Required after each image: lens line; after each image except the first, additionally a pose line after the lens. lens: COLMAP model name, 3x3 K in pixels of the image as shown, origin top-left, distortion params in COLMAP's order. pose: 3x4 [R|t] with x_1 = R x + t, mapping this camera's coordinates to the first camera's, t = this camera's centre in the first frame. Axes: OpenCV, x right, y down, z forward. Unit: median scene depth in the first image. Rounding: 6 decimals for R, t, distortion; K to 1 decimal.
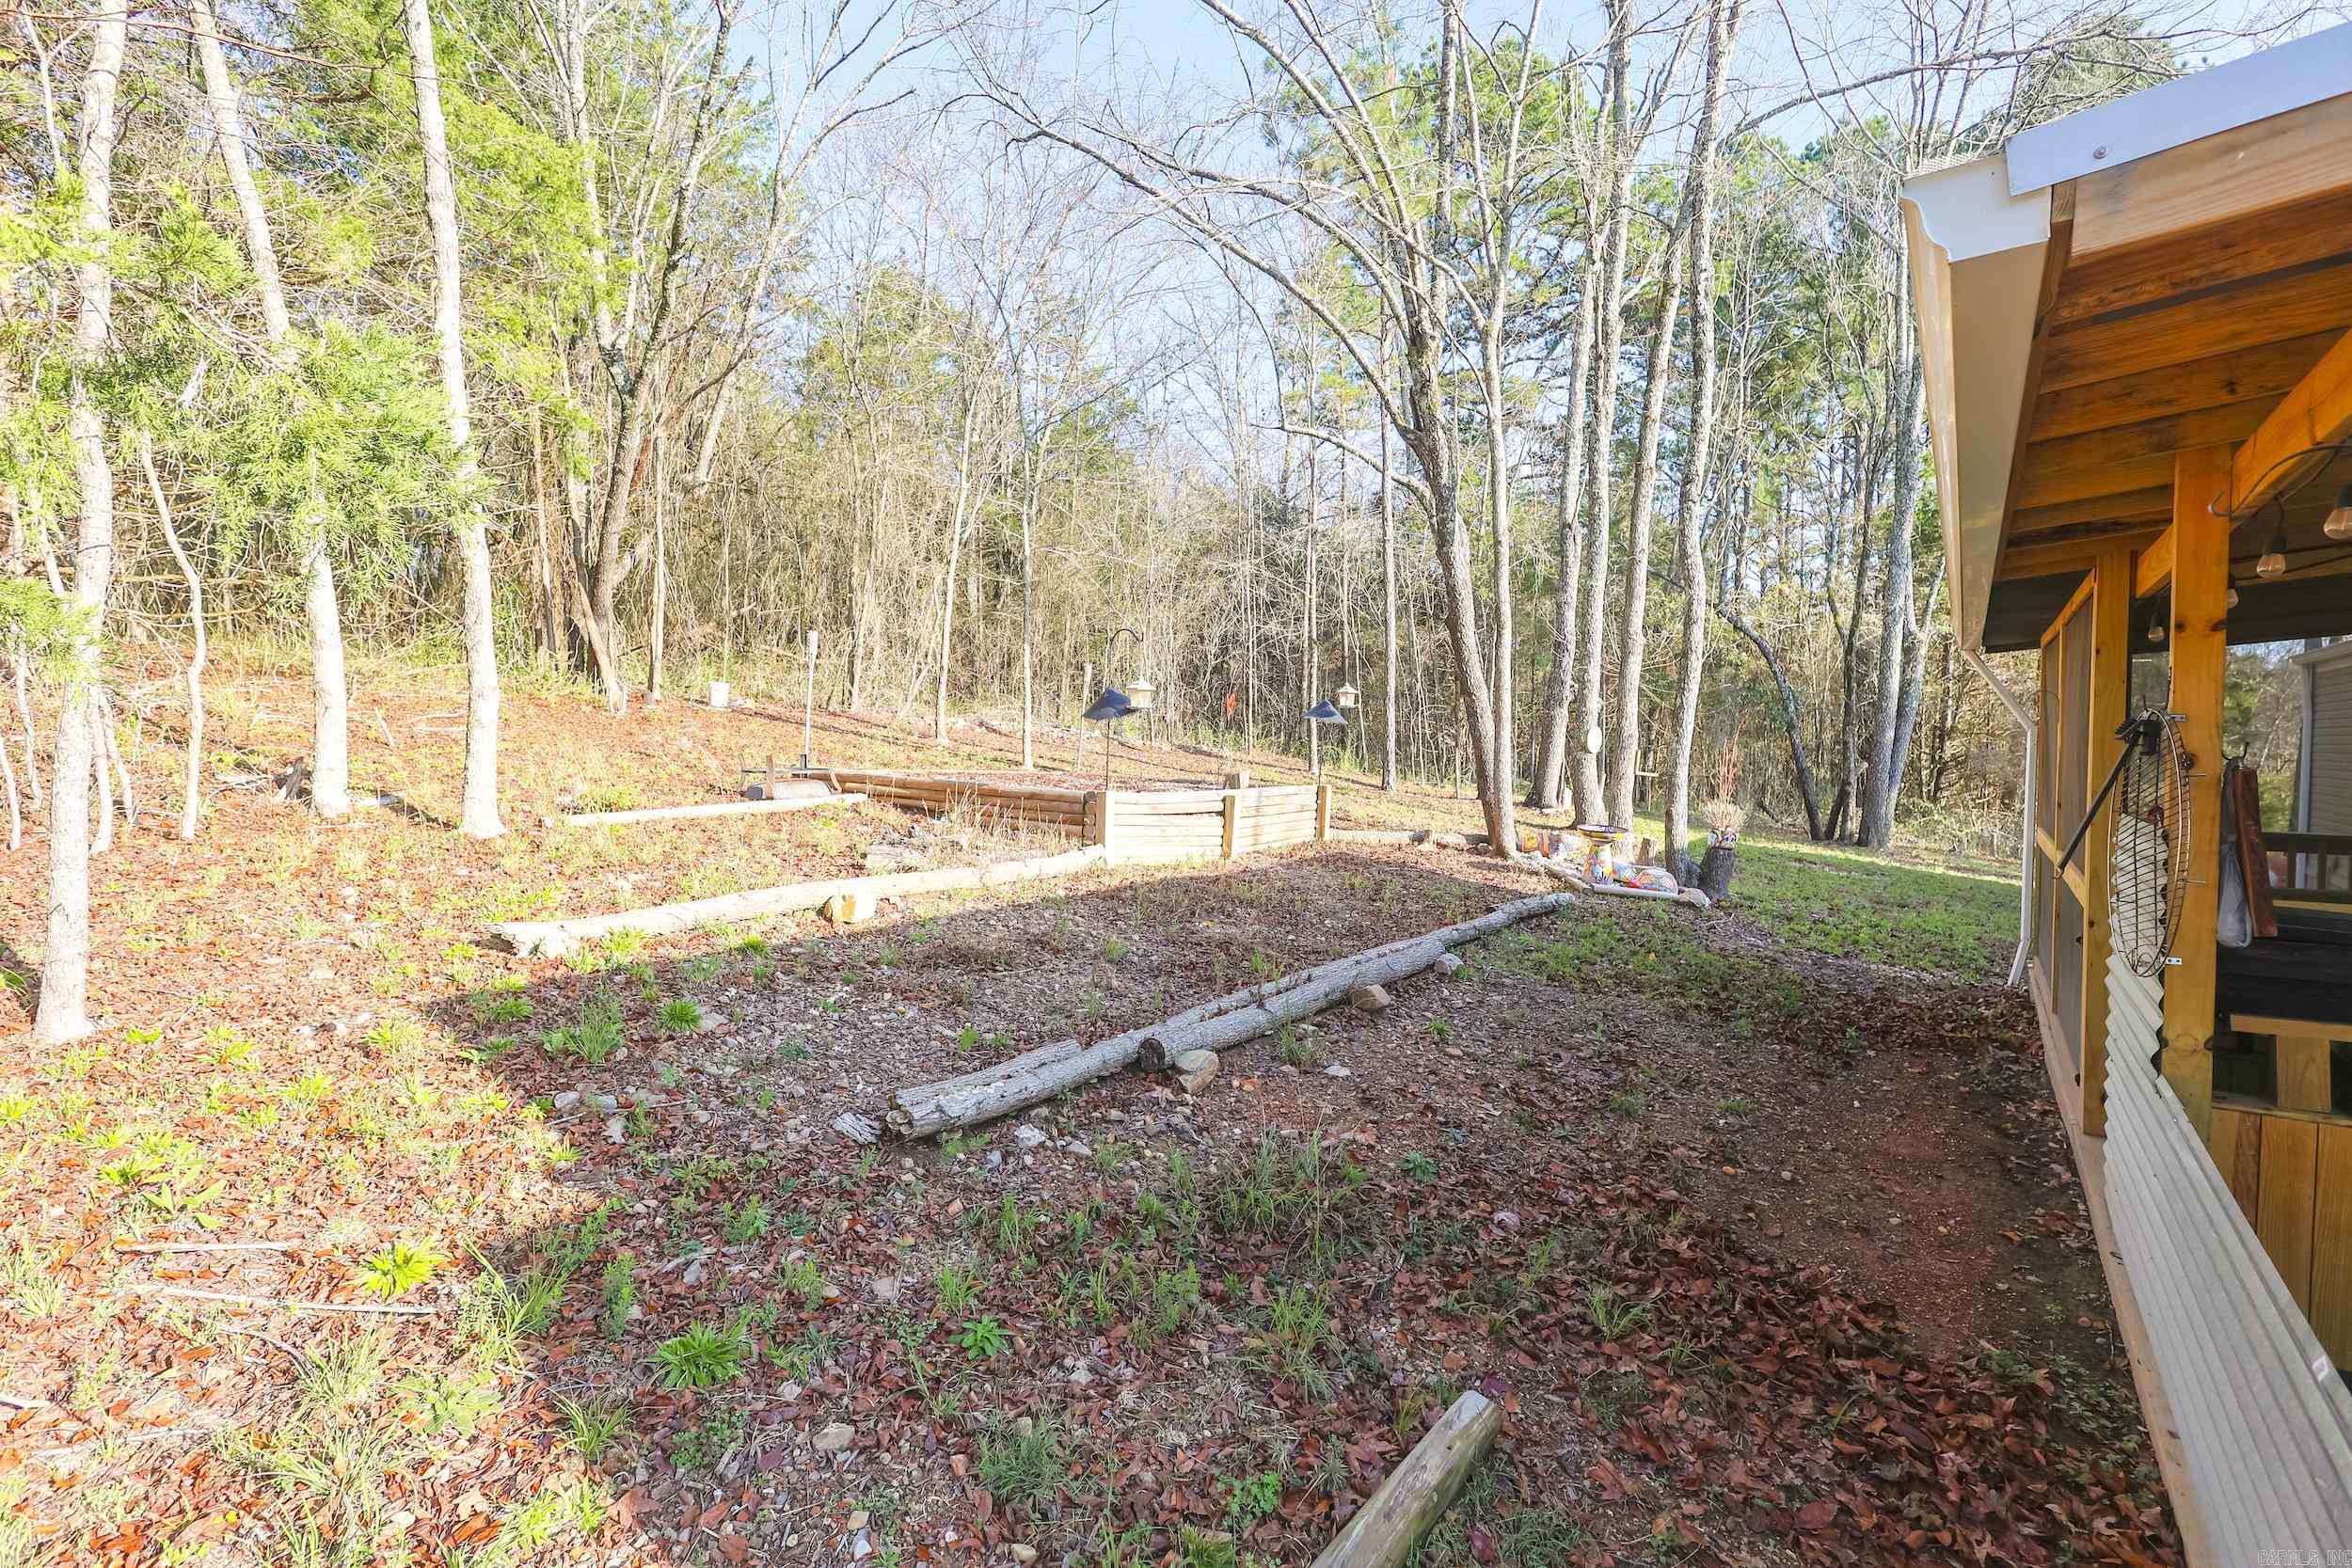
lens RADIAL K [[1085.8, 0, 1176.0], [0, 1085.8, 784.0], [0, 0, 1]] dist [0.001380, 0.000295]
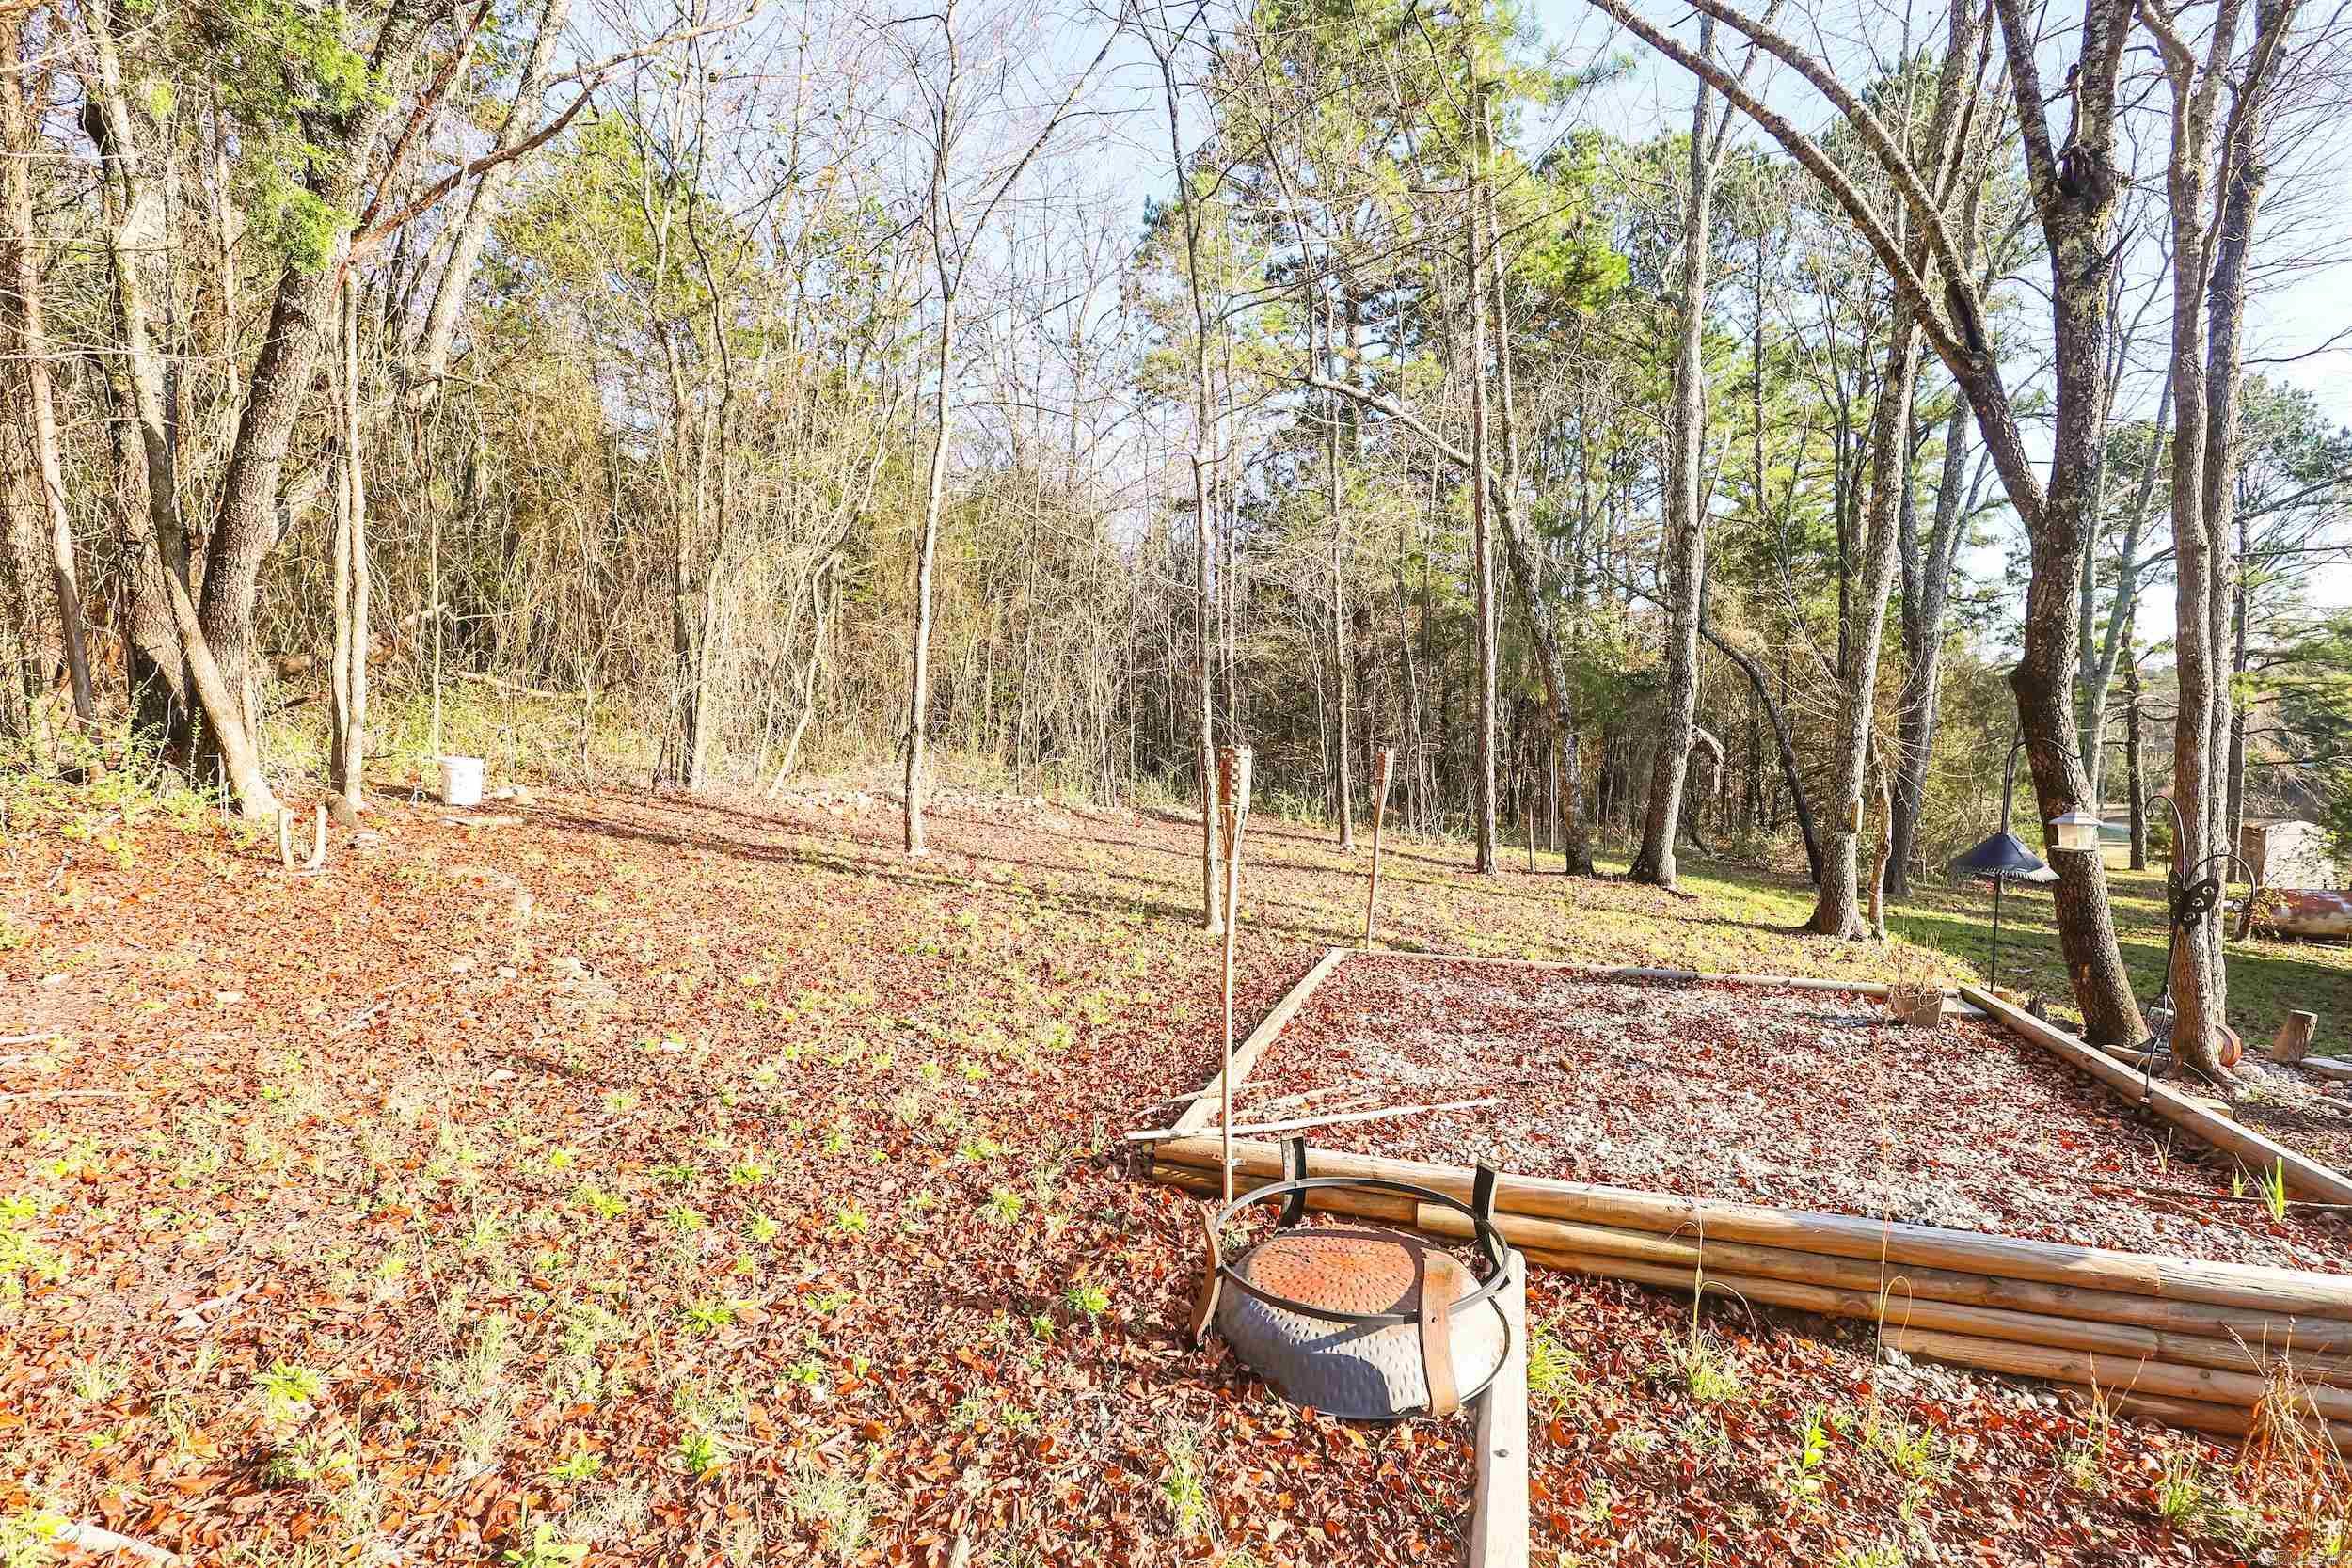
lens RADIAL K [[1085.8, 0, 1176.0], [0, 1085.8, 784.0], [0, 0, 1]] dist [0.001380, 0.000295]
pose [[0.947628, -0.038137, 0.317090, -0.291920], [0.036377, 0.999272, 0.011473, -0.084468], [-0.317297, 0.000662, 0.948326, 0.429948]]
